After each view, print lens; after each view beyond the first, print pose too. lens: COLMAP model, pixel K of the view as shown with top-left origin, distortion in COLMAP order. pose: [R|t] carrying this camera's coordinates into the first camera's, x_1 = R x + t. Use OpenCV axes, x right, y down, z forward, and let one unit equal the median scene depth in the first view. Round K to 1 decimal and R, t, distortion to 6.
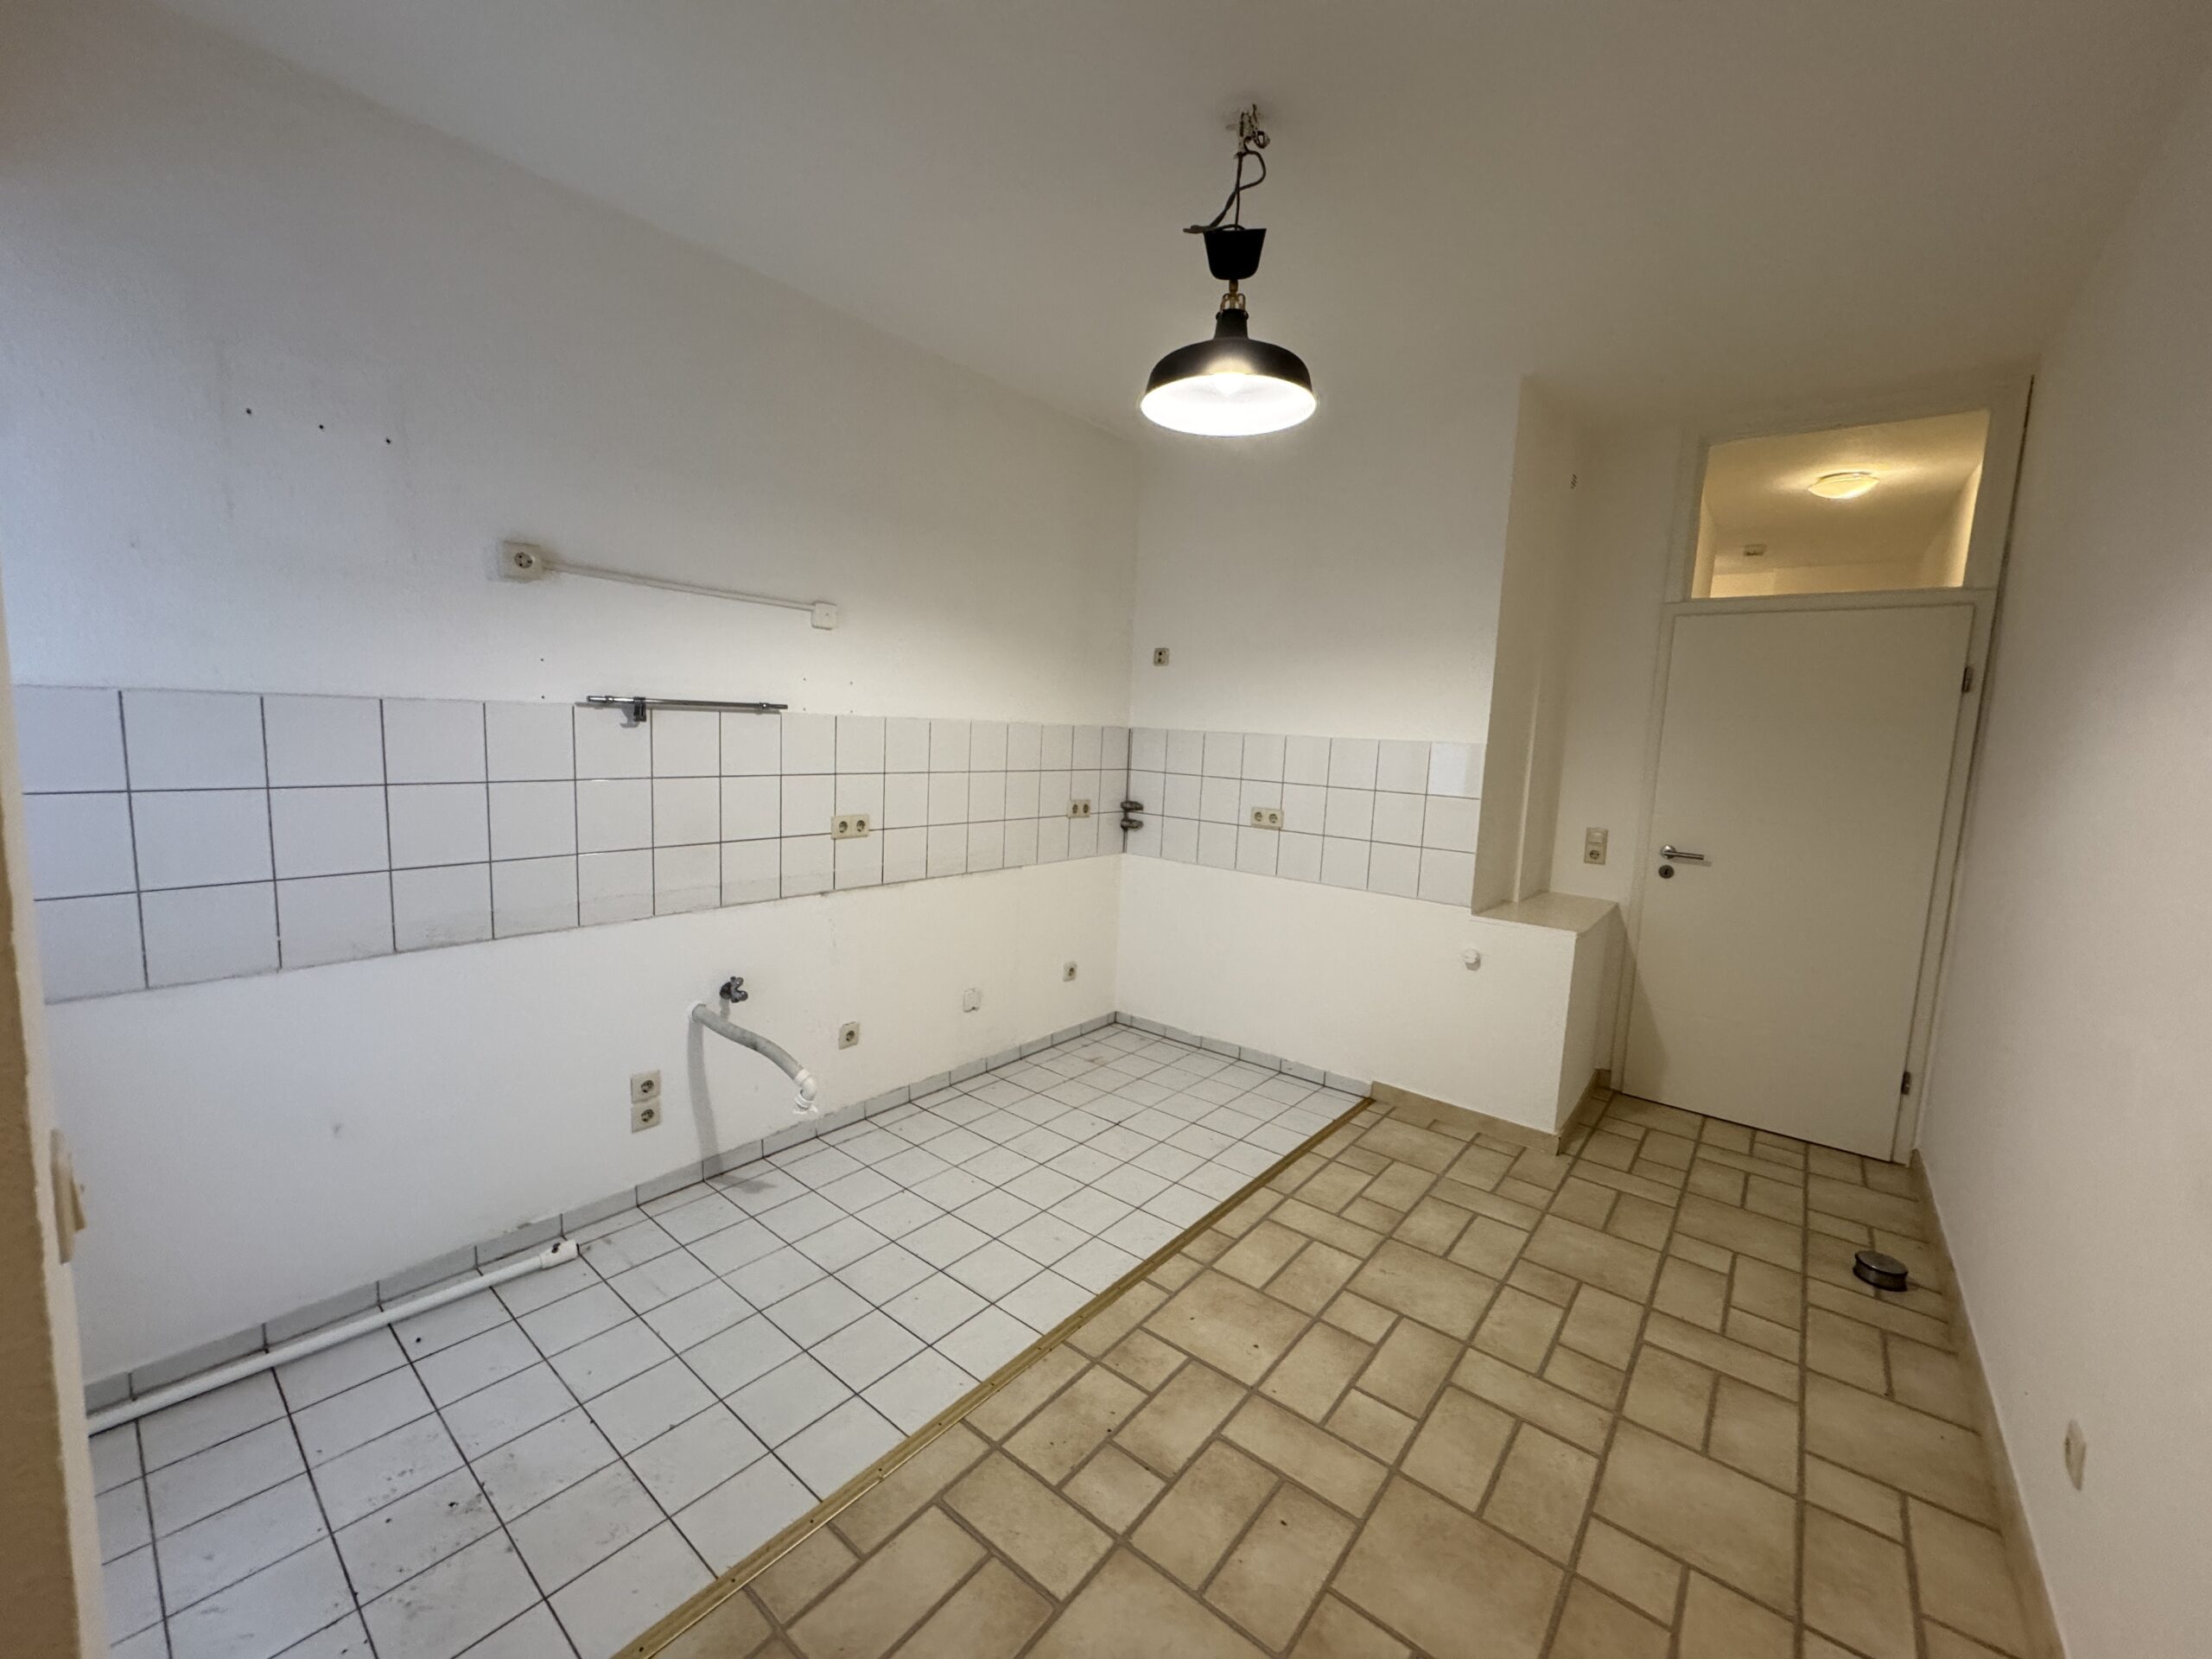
lens RADIAL K [[881.0, 0, 1106.0], [0, 881.0, 829.5], [0, 0, 1]] dist [-0.001790, -0.000009]
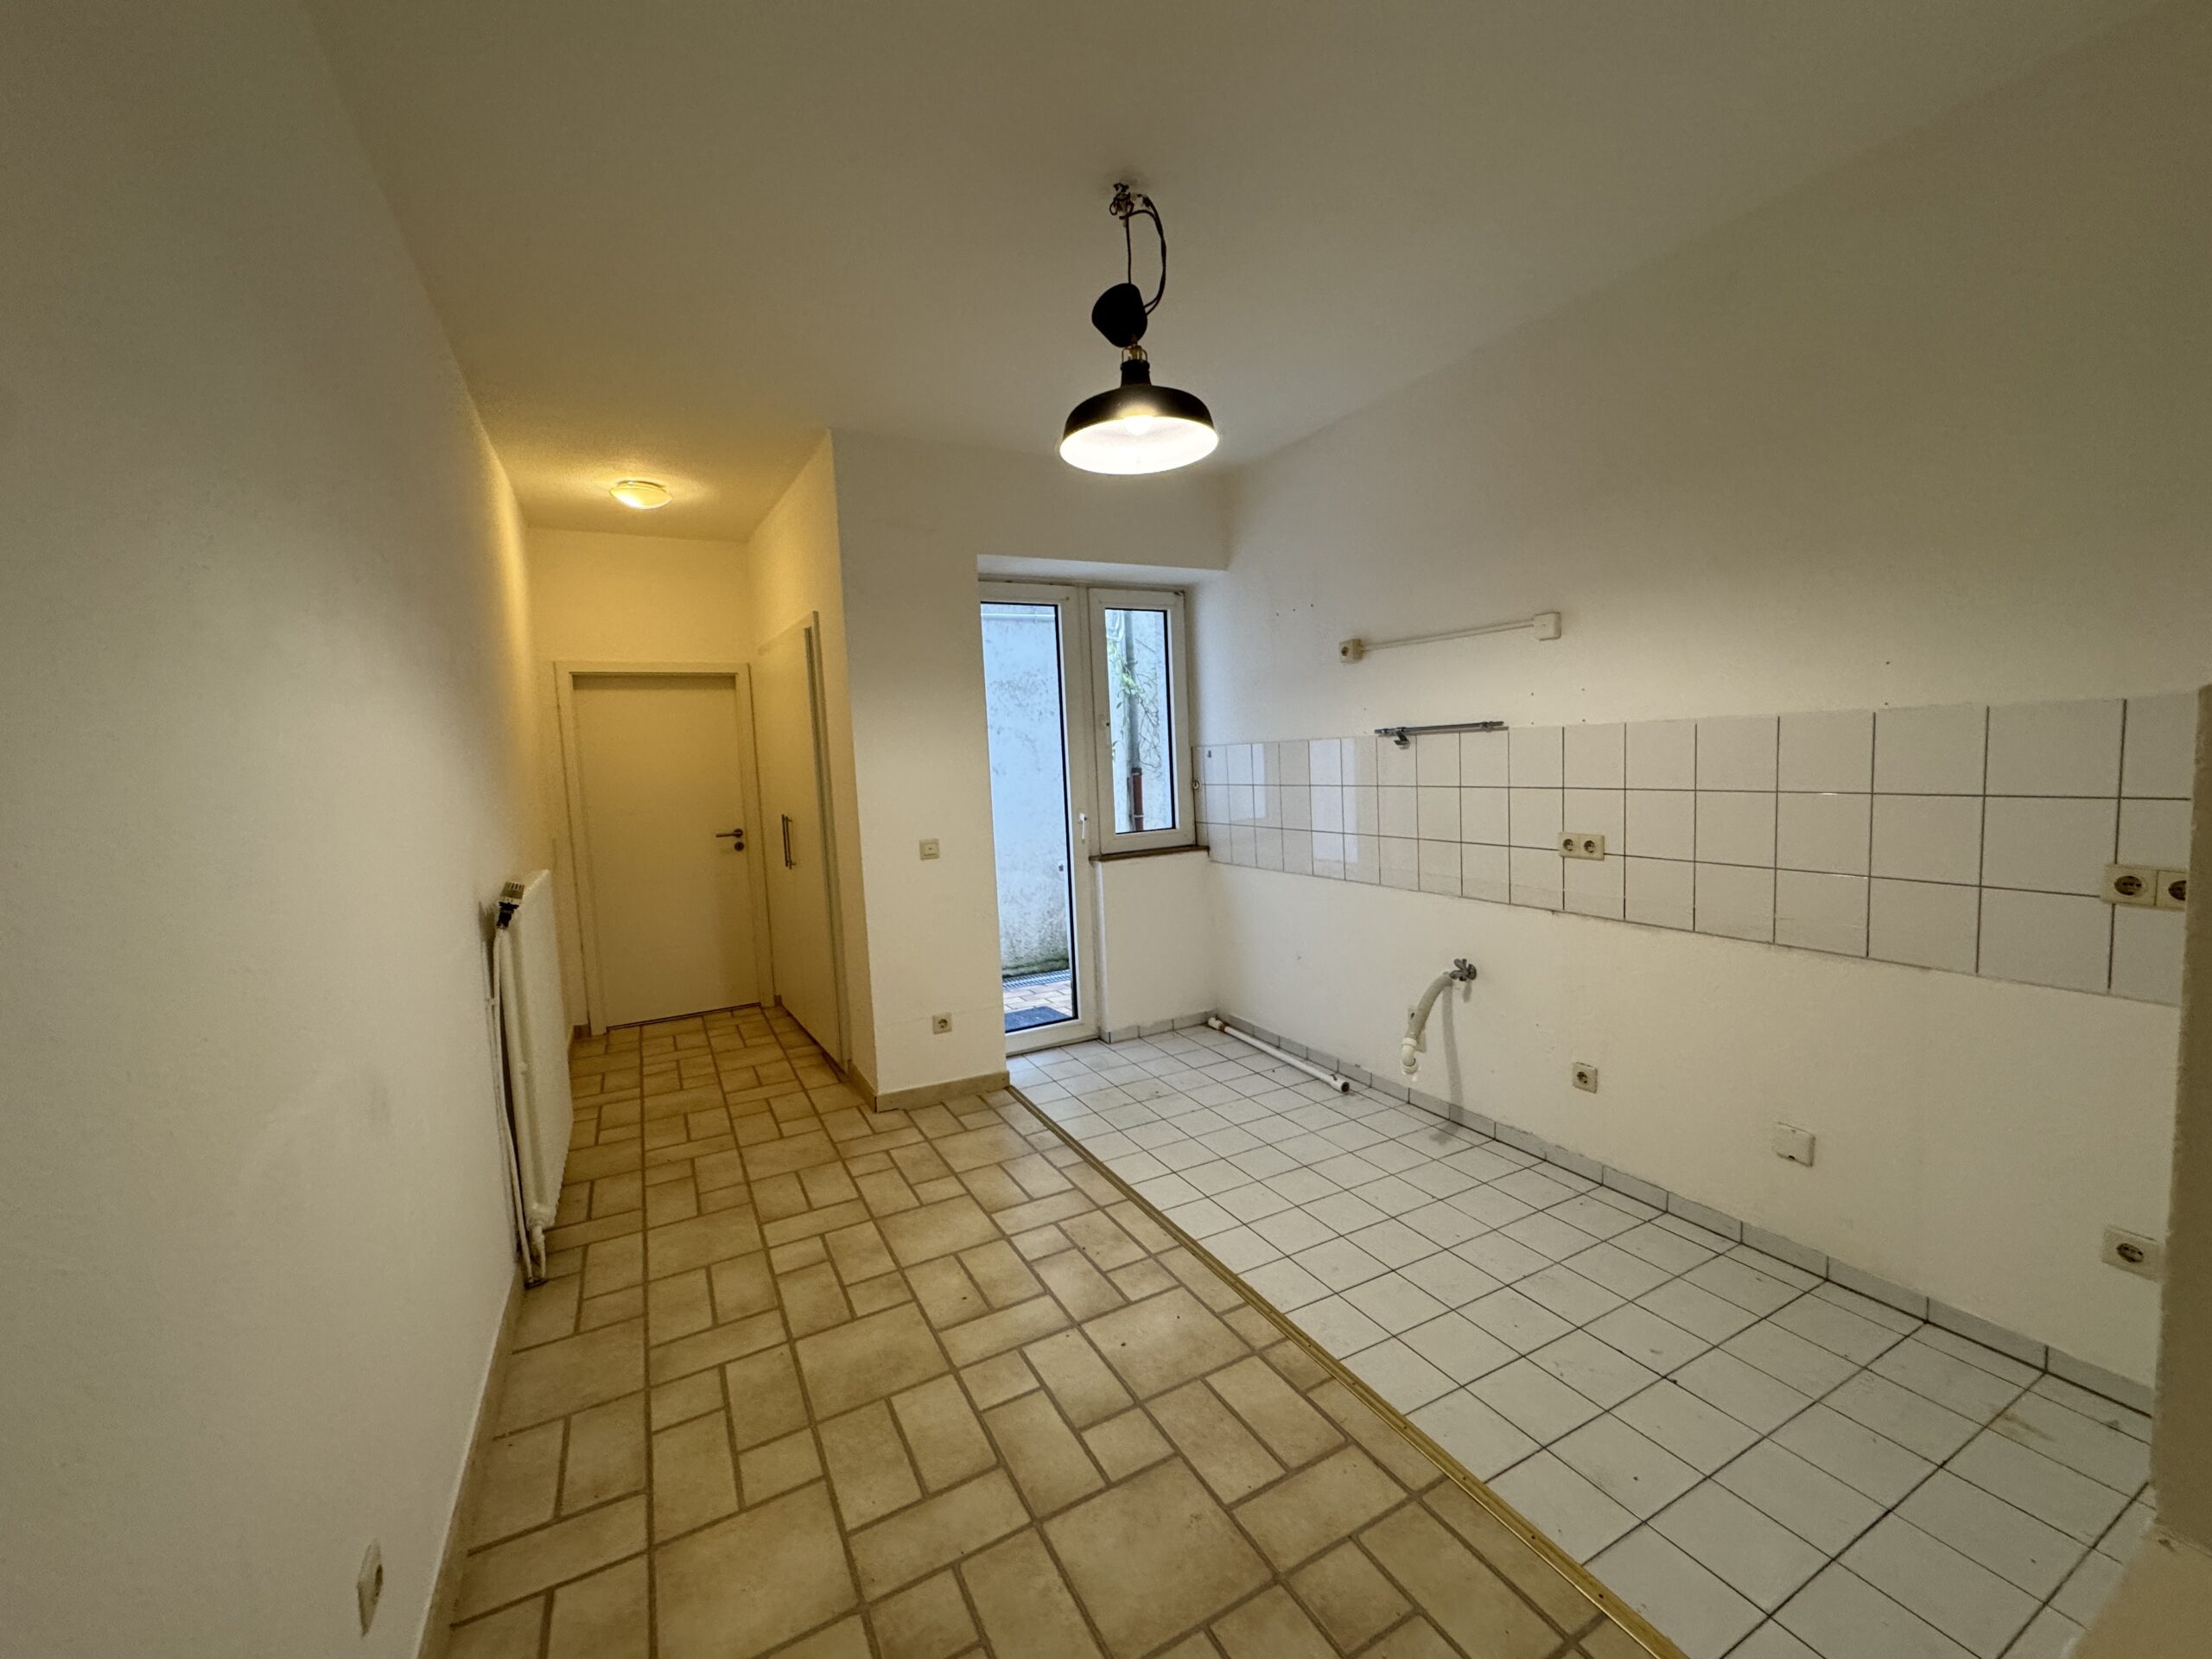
lens RADIAL K [[881.0, 0, 1106.0], [0, 881.0, 829.5], [0, 0, 1]] dist [-0.001790, -0.000009]
pose [[-0.396385, 0.054961, -0.916438, 0.914863], [-0.079603, 0.992390, 0.093946, -0.082781], [0.914627, 0.110190, -0.388994, 1.112696]]
